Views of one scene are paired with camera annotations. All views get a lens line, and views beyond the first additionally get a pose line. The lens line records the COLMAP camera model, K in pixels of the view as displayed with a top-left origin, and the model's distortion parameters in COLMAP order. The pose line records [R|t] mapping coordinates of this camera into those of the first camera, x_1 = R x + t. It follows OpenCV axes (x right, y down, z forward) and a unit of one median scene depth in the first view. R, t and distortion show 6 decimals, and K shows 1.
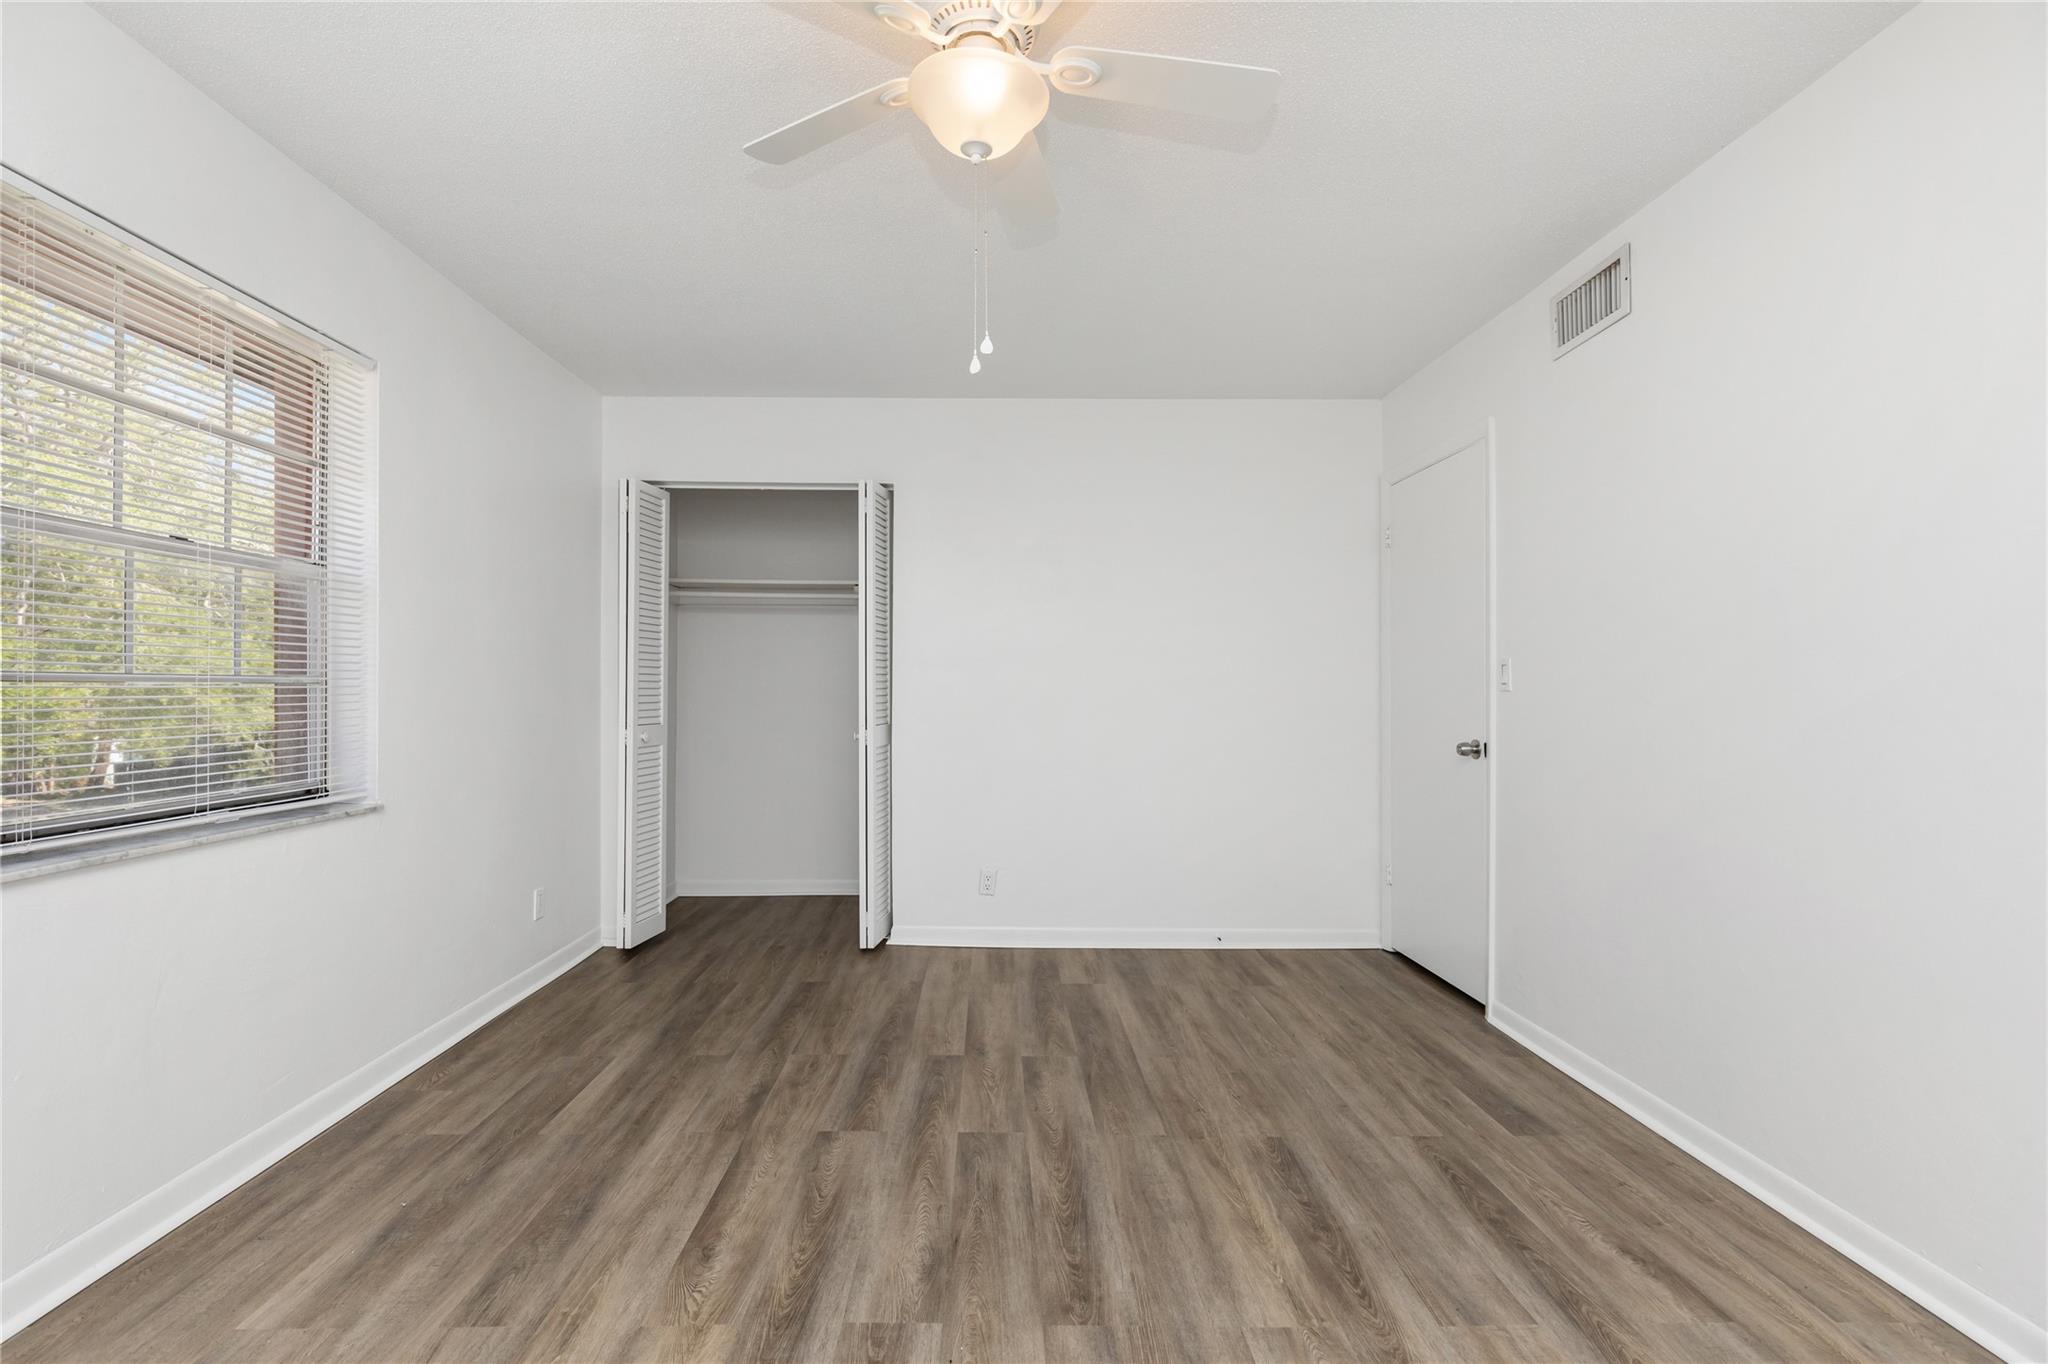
lens RADIAL K [[924.9, 0, 1003.3], [0, 924.9, 688.0], [0, 0, 1]] dist [0.013449, -0.004370]
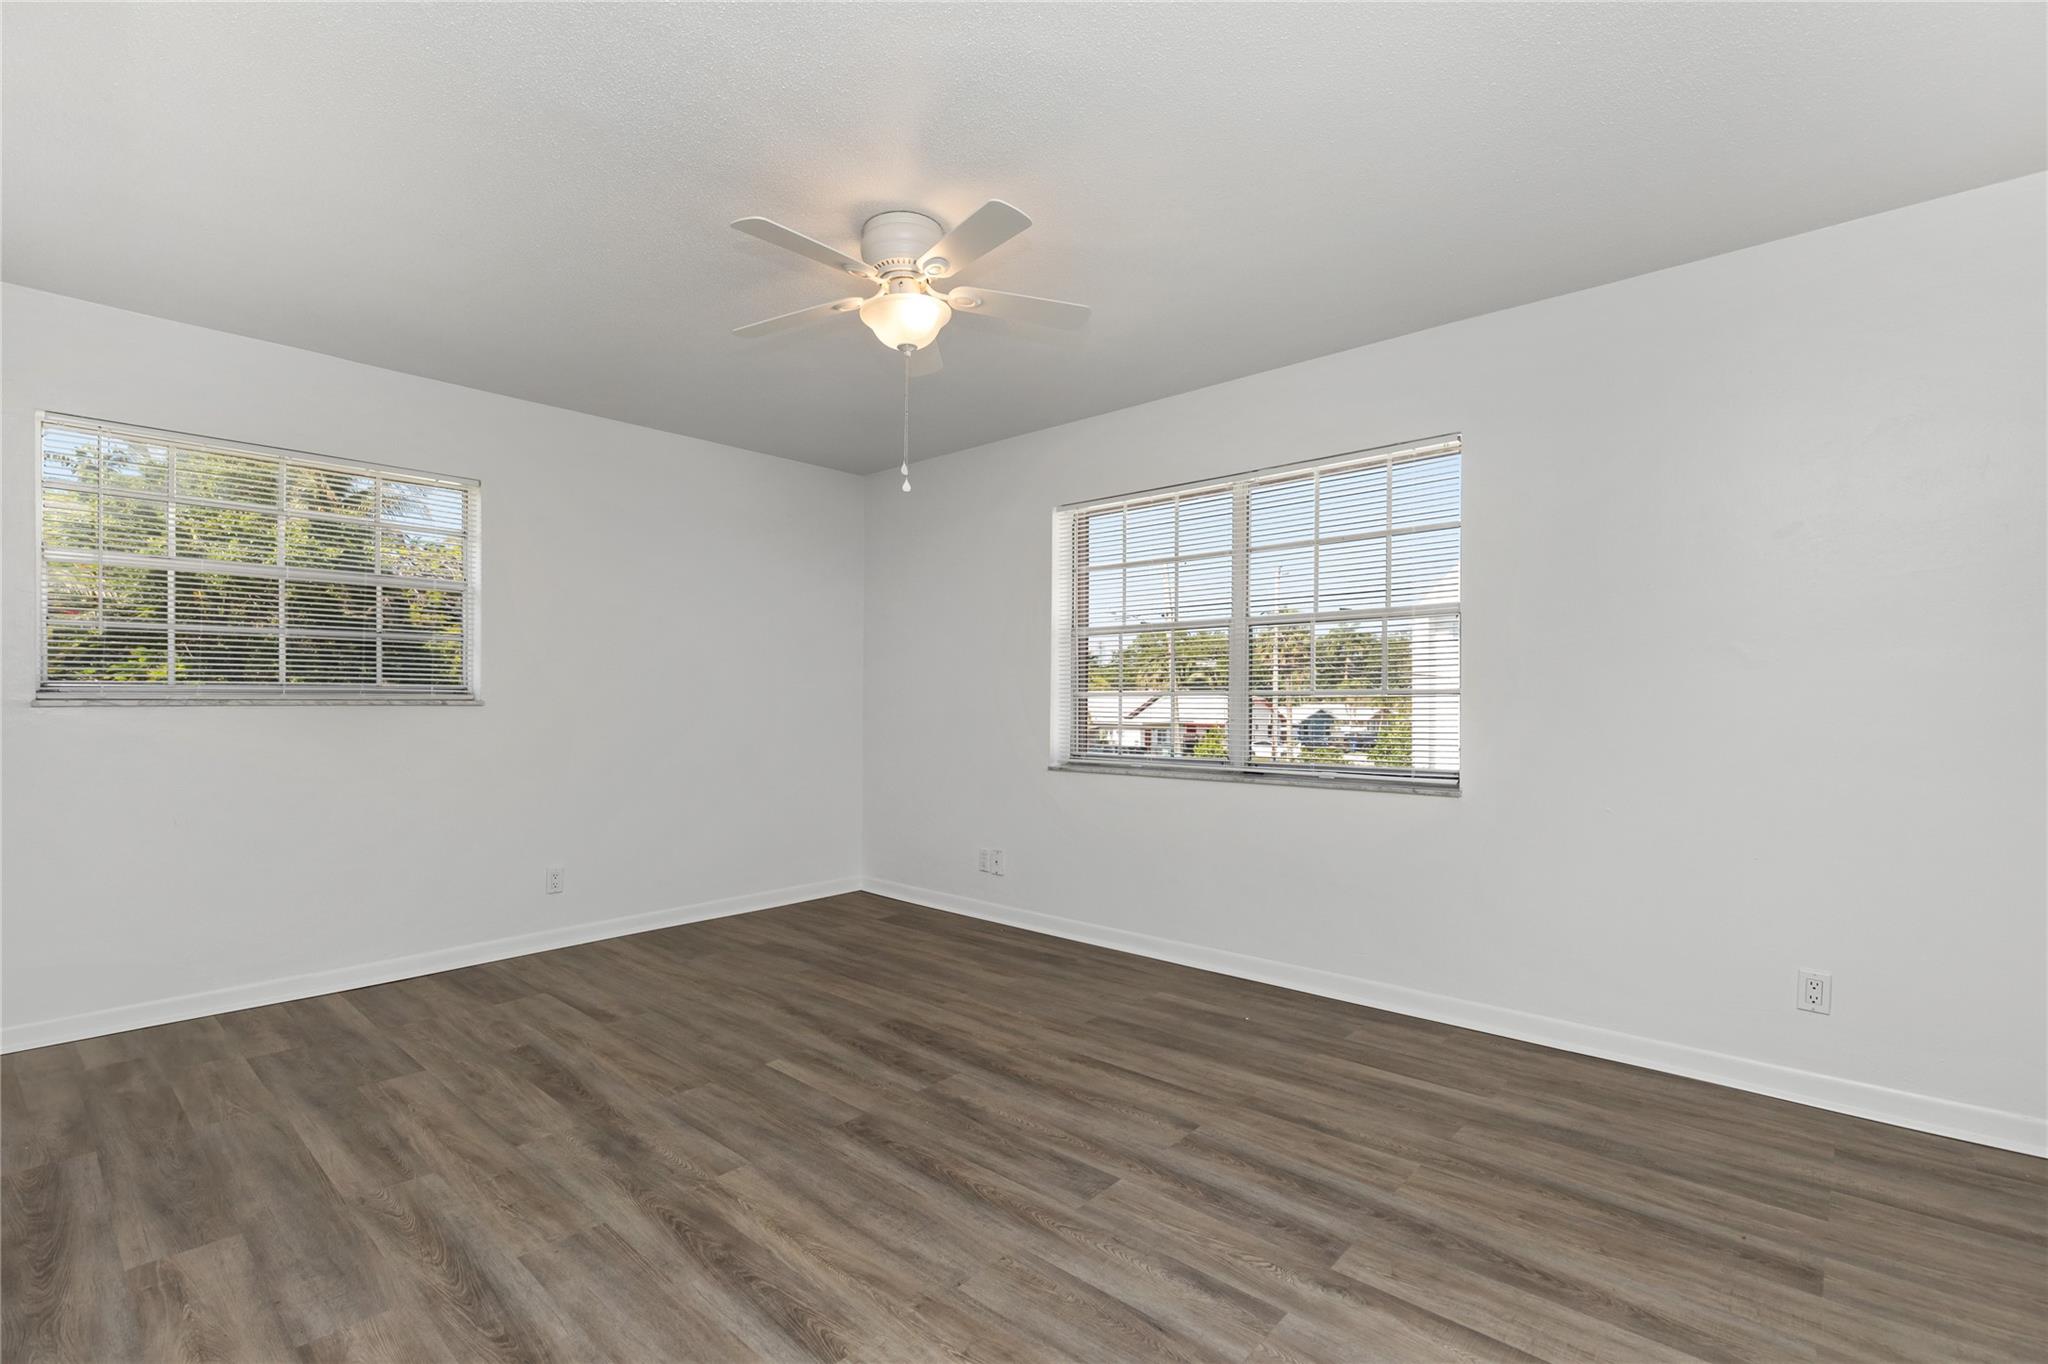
lens RADIAL K [[924.9, 0, 1003.3], [0, 924.9, 688.0], [0, 0, 1]] dist [0.013449, -0.004370]
pose [[-0.689447, -0.017640, -0.724121, 0.821590], [-0.001459, 0.999735, -0.022965, 0.021647], [0.724334, -0.014776, -0.689291, 1.822874]]
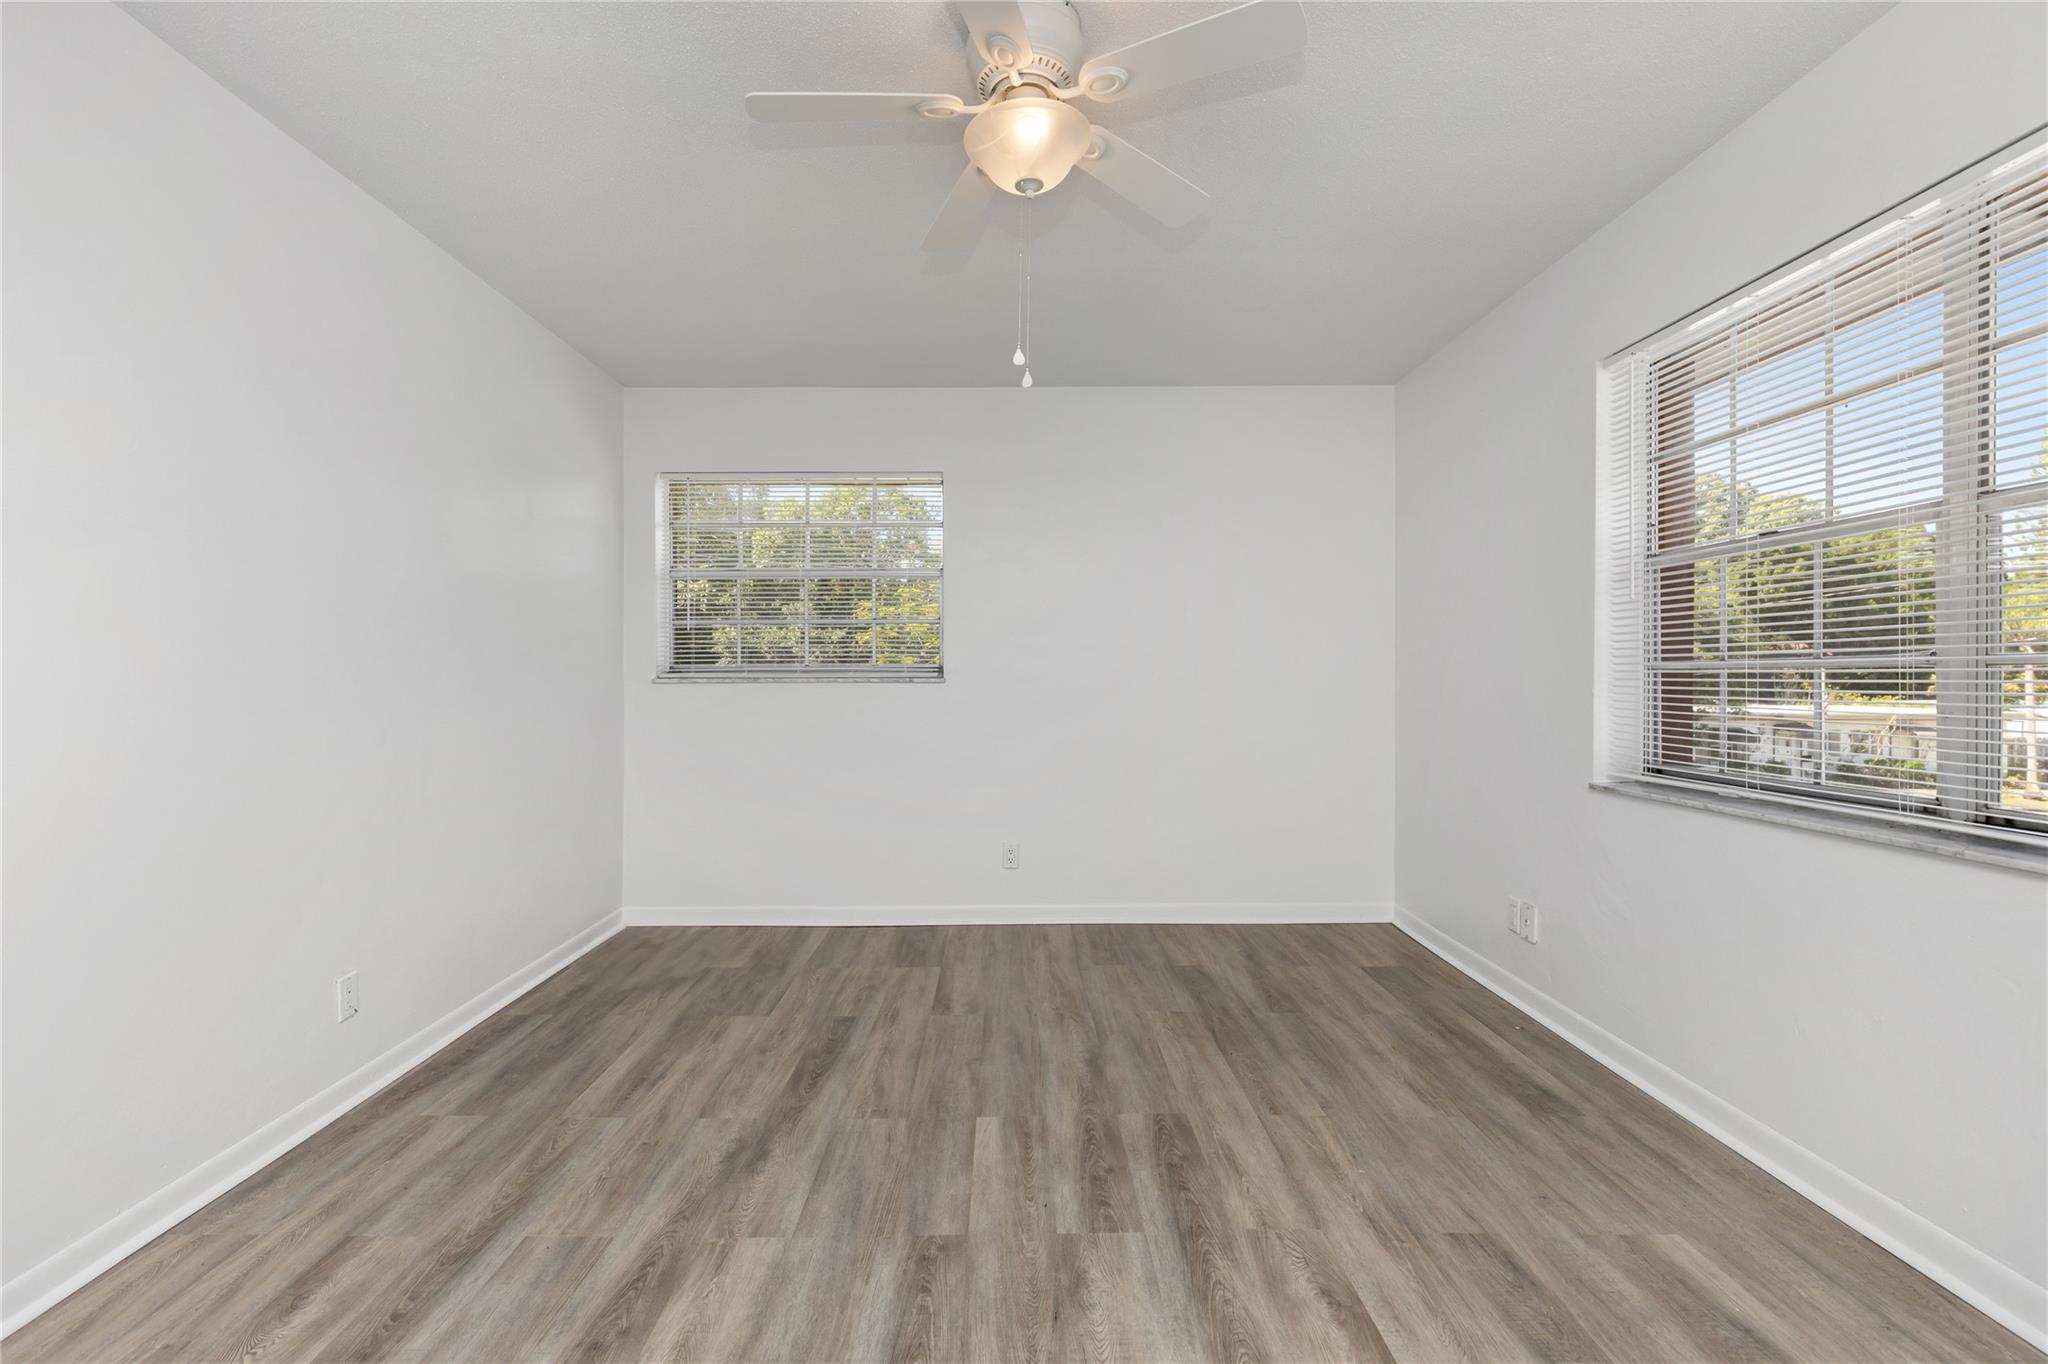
lens RADIAL K [[924.9, 0, 1003.3], [0, 924.9, 688.0], [0, 0, 1]] dist [0.013449, -0.004370]
pose [[-0.999884, -0.002189, 0.015098, -0.013294], [-0.002096, 0.999979, 0.006125, 0.011767], [-0.015111, 0.006093, -0.999867, 1.747379]]
